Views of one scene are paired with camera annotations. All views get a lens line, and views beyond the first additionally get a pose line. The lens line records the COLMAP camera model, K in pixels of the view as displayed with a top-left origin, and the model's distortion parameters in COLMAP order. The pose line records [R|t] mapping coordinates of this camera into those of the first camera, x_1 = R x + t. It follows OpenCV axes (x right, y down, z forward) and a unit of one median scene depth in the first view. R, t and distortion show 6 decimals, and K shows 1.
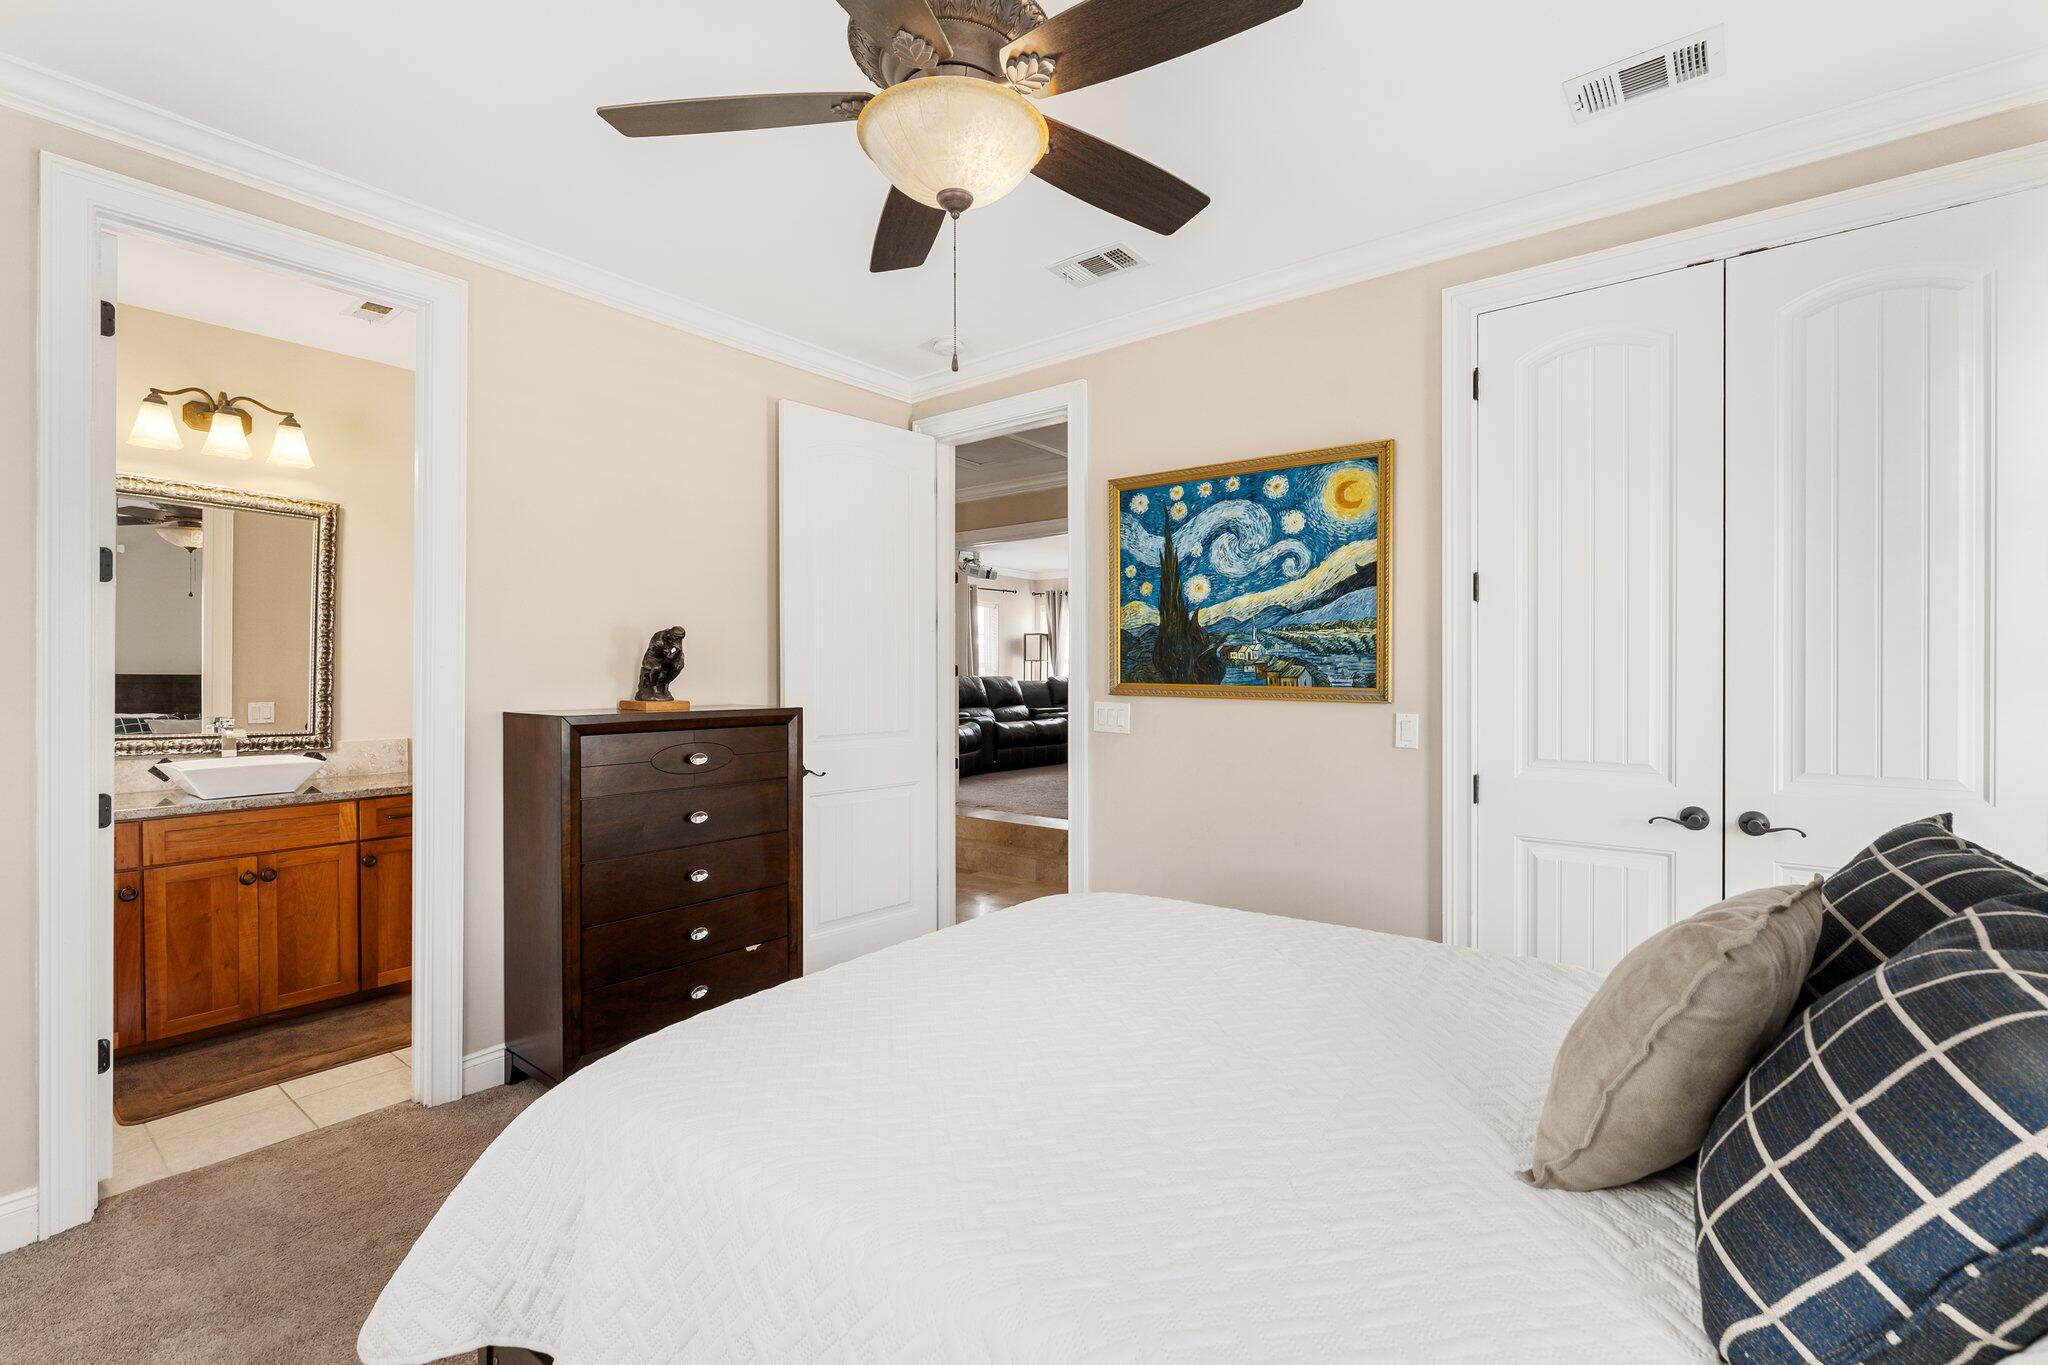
lens RADIAL K [[897.2, 0, 1025.9], [0, 897.2, 674.3], [0, 0, 1]] dist [-0.000015, -0.000235]
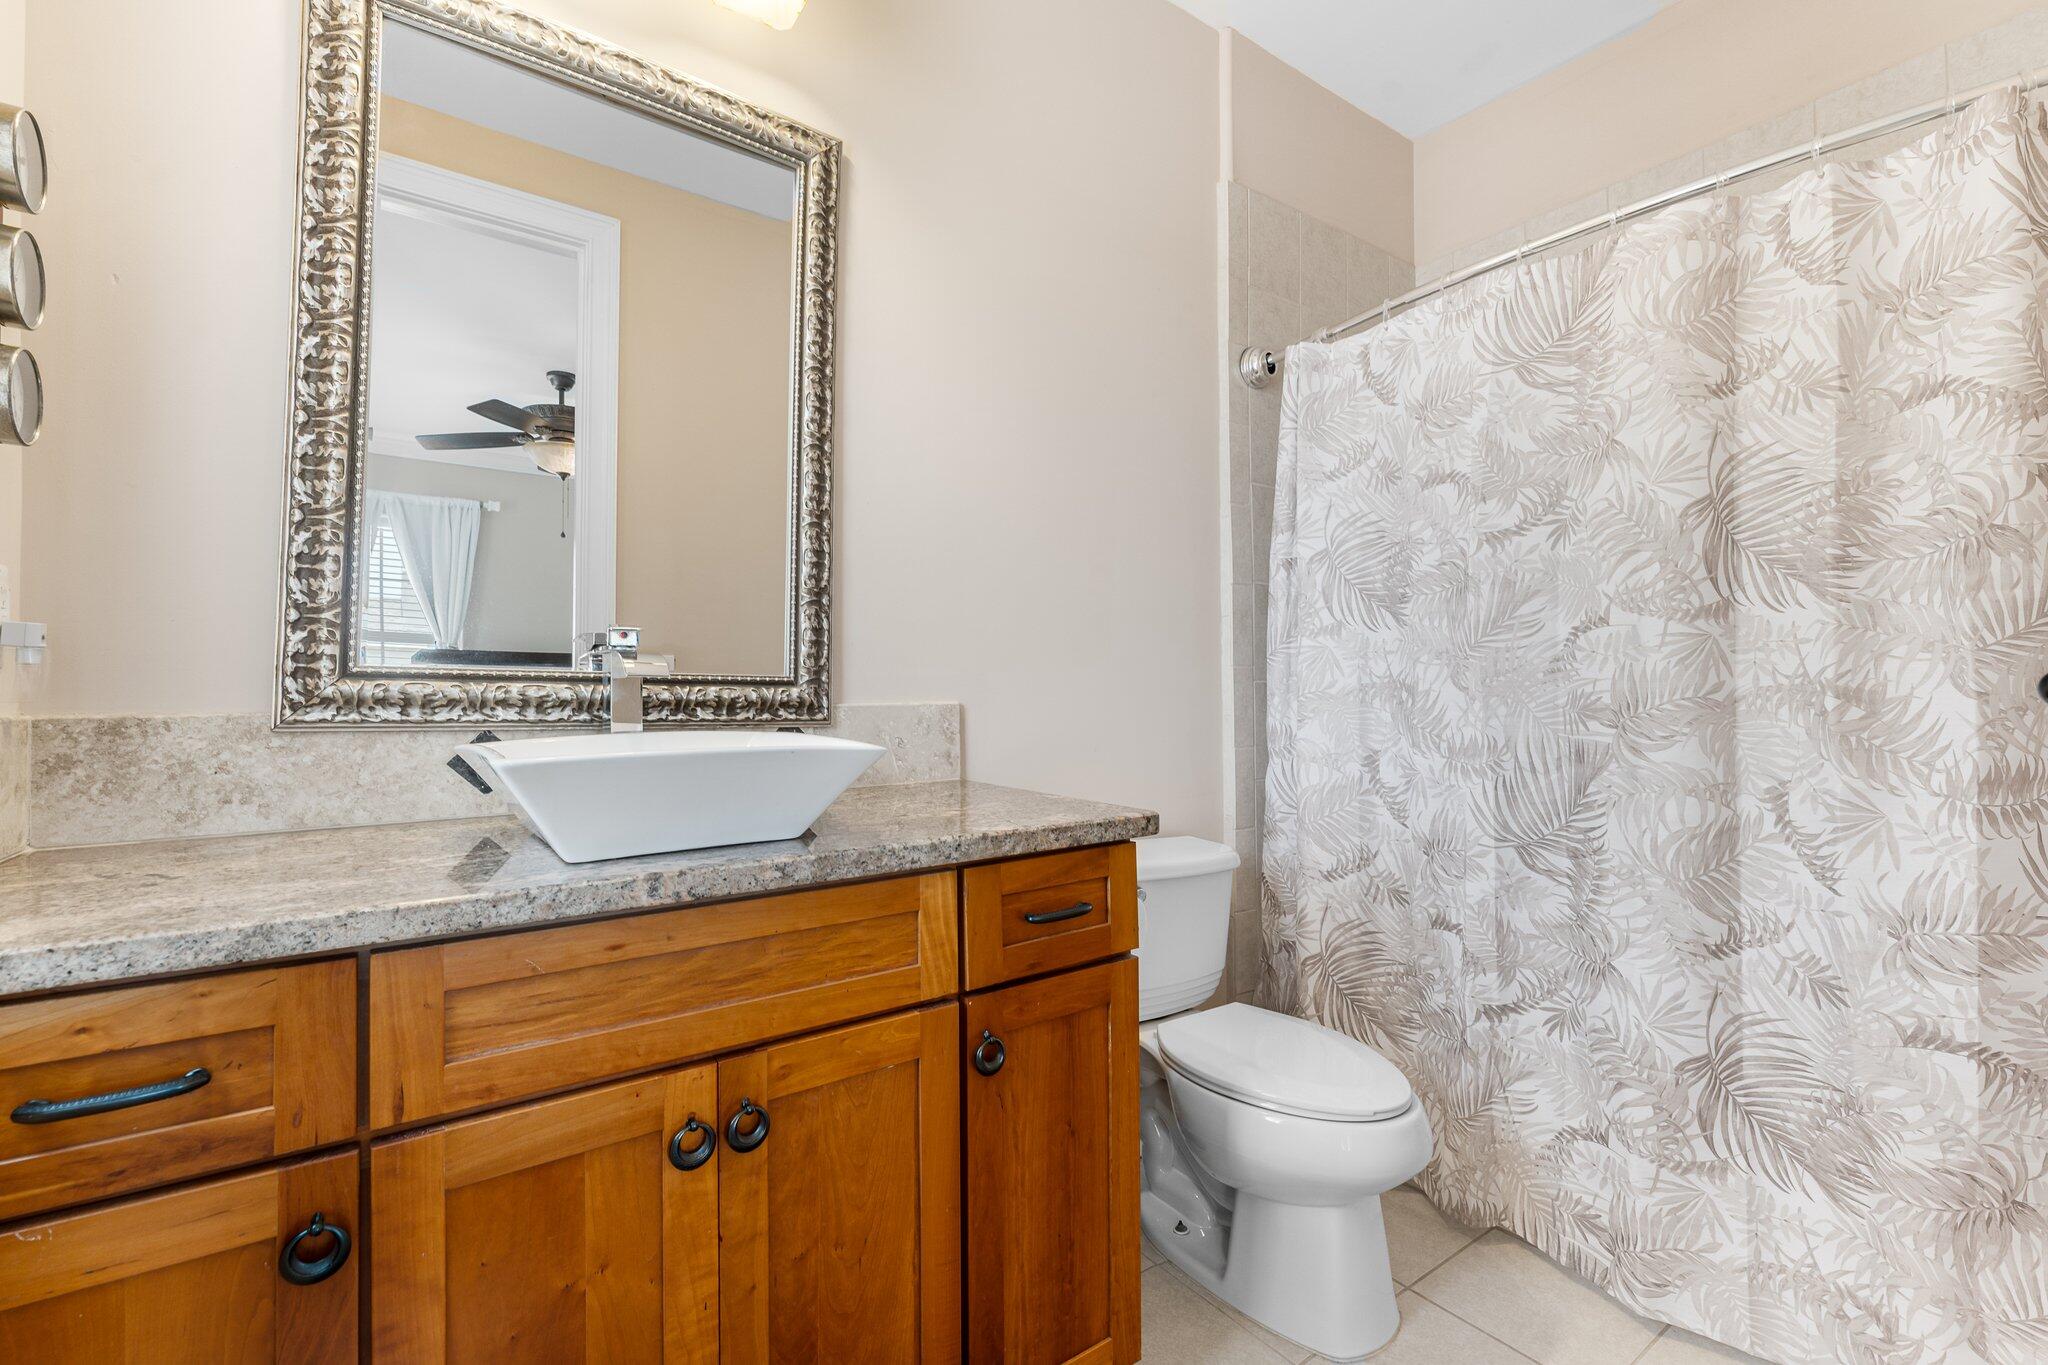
lens RADIAL K [[897.2, 0, 1018.0], [0, 897.2, 668.3], [0, 0, 1]] dist [-0.000015, -0.000235]
pose [[0.958523, -0.009979, -0.284842, -0.631375], [0.003551, 0.999727, -0.023075, 0.075760], [0.284994, 0.021106, 0.958297, 0.693947]]
